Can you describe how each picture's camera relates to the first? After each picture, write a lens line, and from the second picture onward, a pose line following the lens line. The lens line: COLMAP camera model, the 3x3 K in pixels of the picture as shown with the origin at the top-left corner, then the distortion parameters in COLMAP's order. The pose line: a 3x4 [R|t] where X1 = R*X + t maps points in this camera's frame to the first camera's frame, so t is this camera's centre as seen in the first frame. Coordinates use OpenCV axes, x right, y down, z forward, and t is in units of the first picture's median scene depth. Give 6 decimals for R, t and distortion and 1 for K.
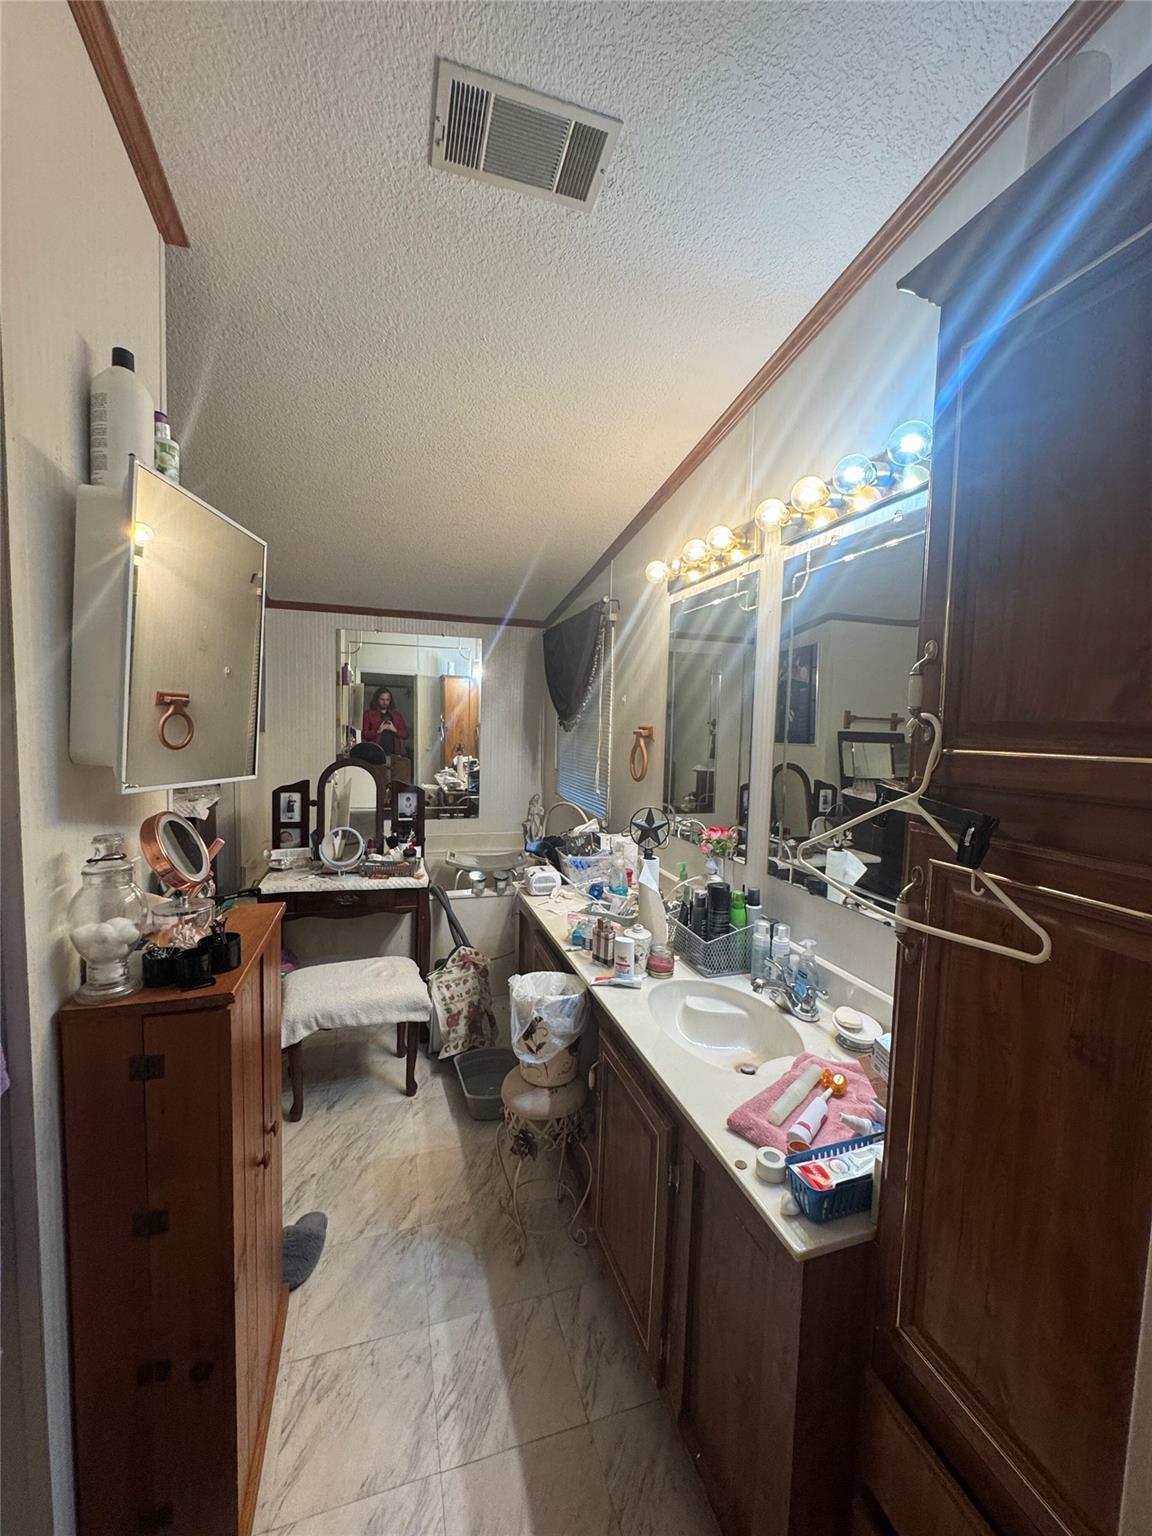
lens RADIAL K [[618.0, 0, 576.4], [0, 618.0, 767.6], [0, 0, 1]] dist [-0.001405, 0.000148]
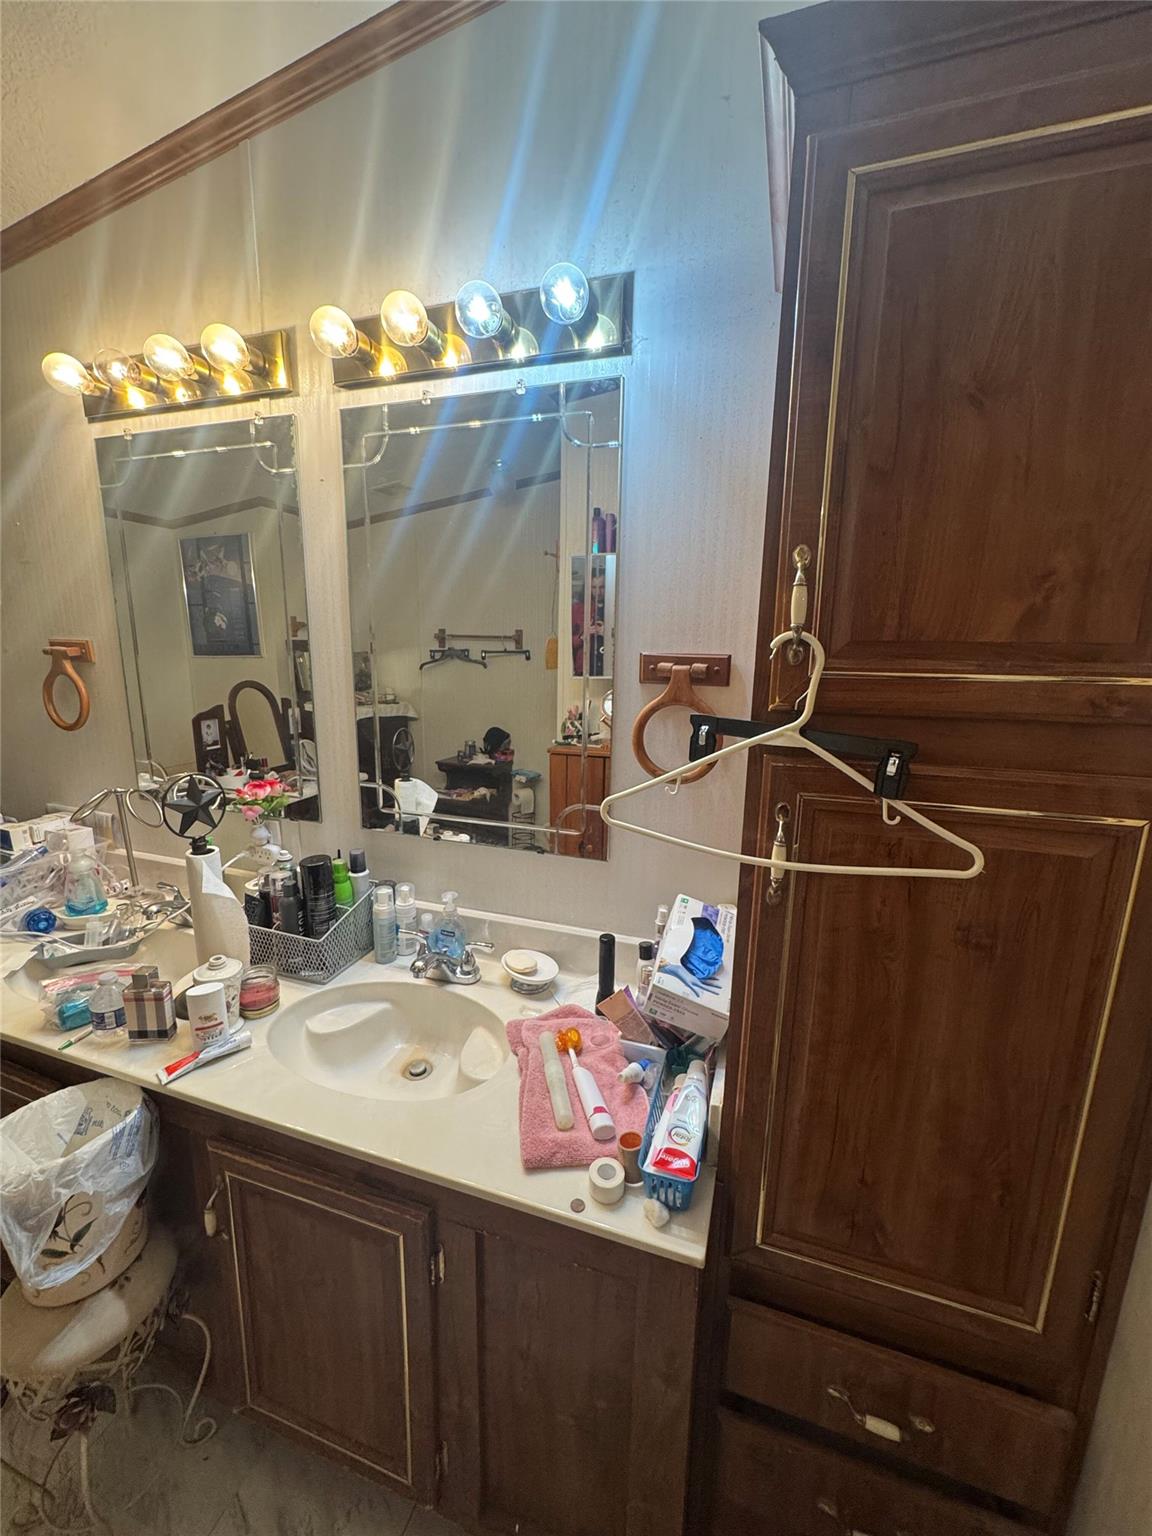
lens RADIAL K [[622.1, 0, 576.5], [0, 622.1, 764.9], [0, 0, 1]] dist [-0.001142, 0.000100]
pose [[0.589647, -0.176496, 0.788140, -0.158509], [0.061068, 0.982780, 0.174396, -0.034278], [-0.805349, -0.054702, 0.590272, 0.329548]]
